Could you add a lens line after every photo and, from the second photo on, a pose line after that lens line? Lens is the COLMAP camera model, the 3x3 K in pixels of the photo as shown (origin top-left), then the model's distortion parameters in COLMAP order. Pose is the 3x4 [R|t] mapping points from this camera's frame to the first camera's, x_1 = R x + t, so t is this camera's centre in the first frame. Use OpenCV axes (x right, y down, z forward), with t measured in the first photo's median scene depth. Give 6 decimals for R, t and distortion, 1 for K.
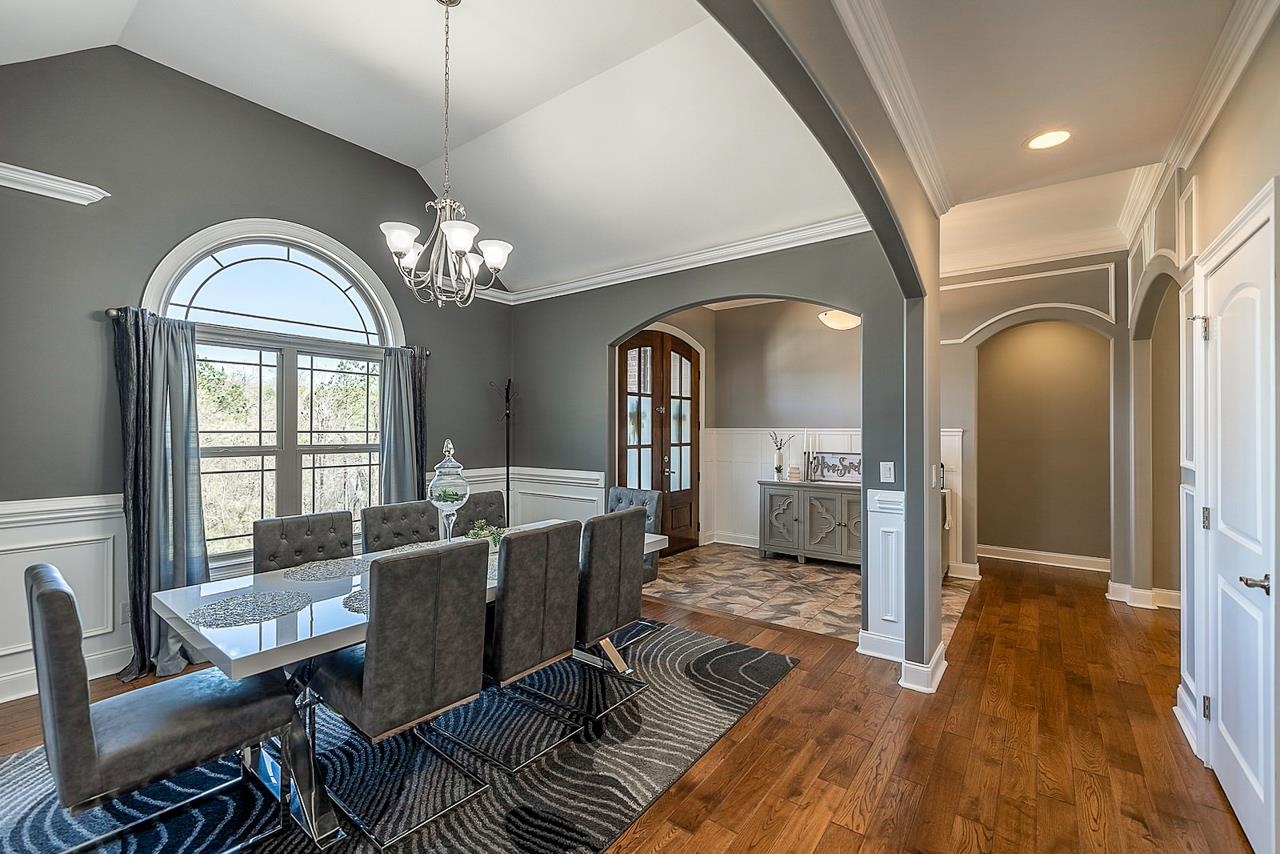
lens RADIAL K [[553.1, 0, 661.8], [0, 553.1, 426.9], [0, 0, 1]] dist [0.001551, 0.000217]
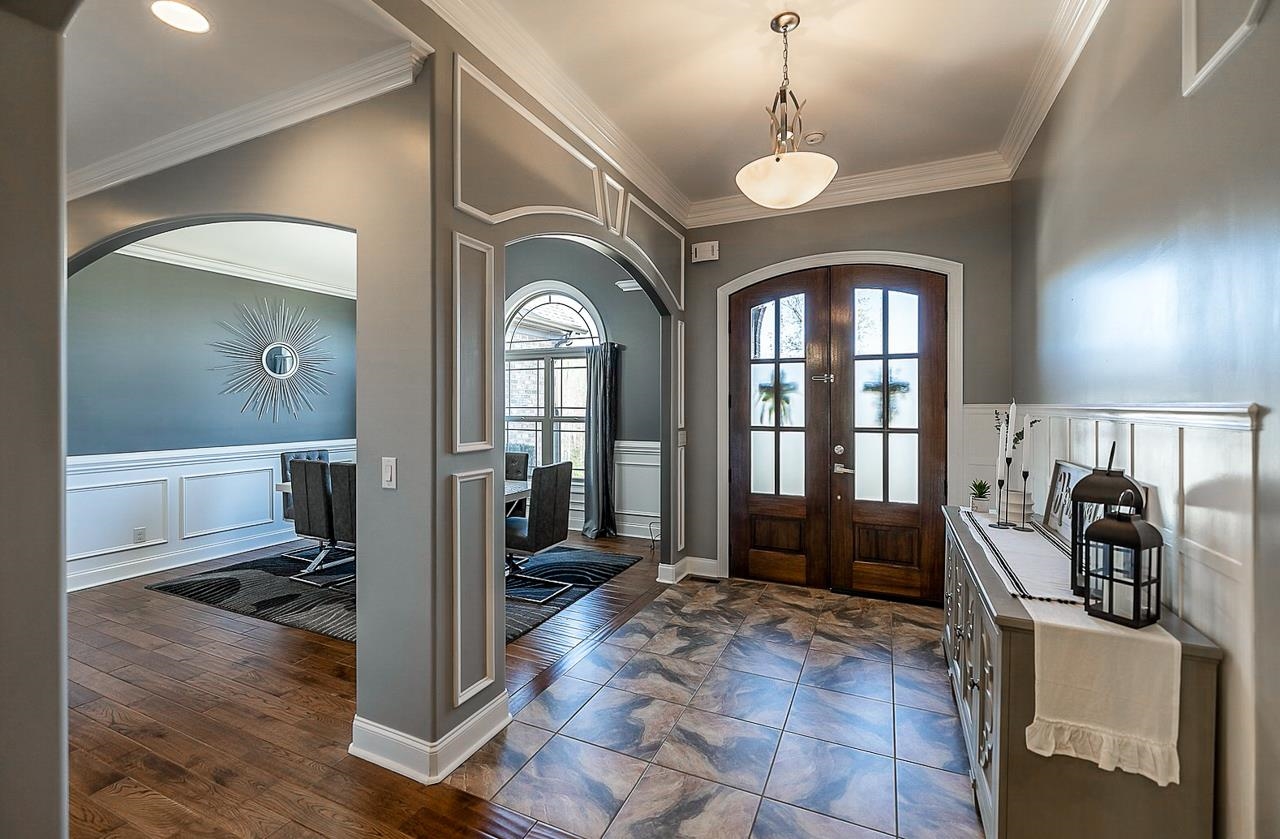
lens RADIAL K [[567.9, 0, 621.1], [0, 567.9, 406.5], [0, 0, 1]] dist [-0.012170, 0.000075]
pose [[0.140747, -0.000231, -0.990046, 0.929458], [0.004205, 0.999991, 0.000365, 0.004618], [0.990037, -0.004215, 0.140746, 0.892935]]
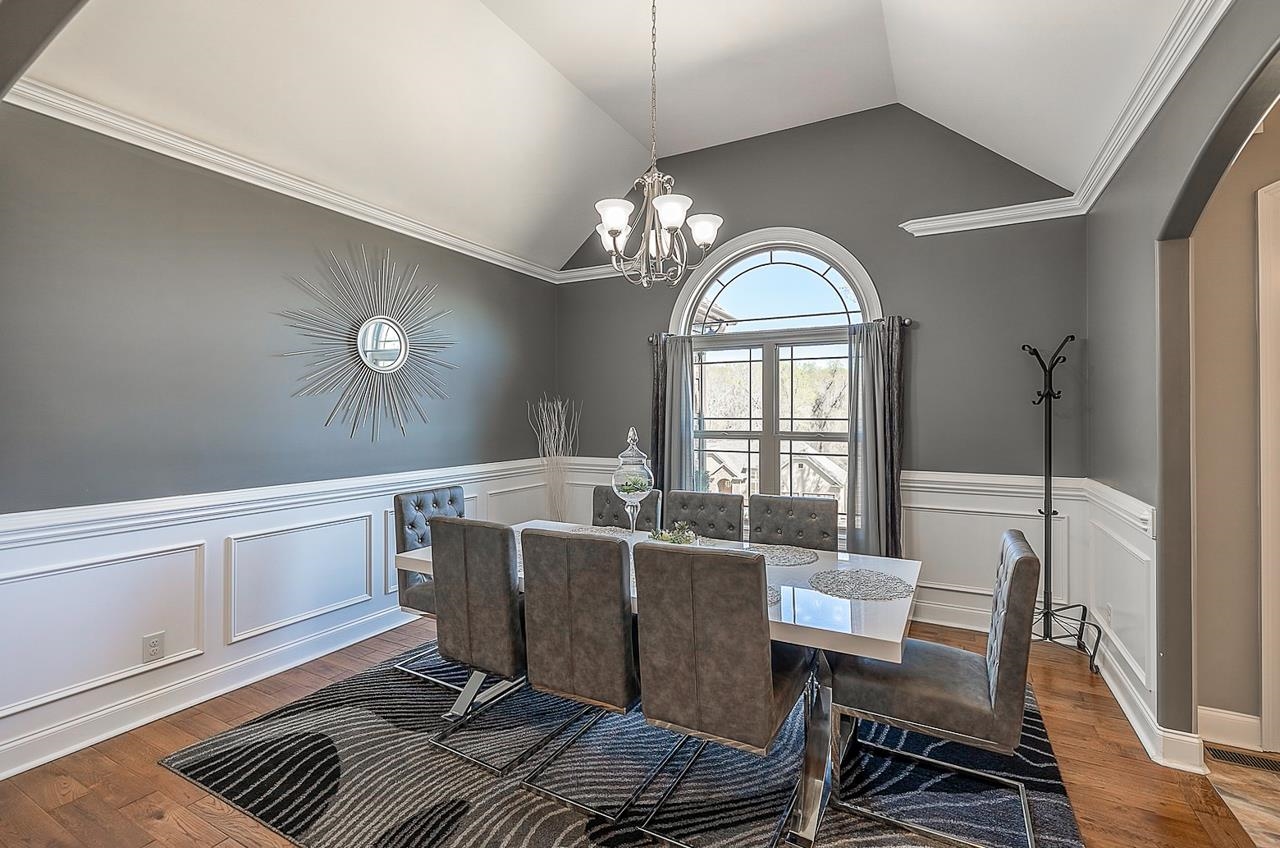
lens RADIAL K [[556.3, 0, 641.0], [0, 556.3, 412.7], [0, 0, 1]] dist [0.024944, -0.017002]
pose [[0.115558, -0.004534, -0.993290, 0.362719], [0.003768, 0.999984, -0.004127, 0.000143], [0.993294, -0.003265, 0.115574, 0.564095]]
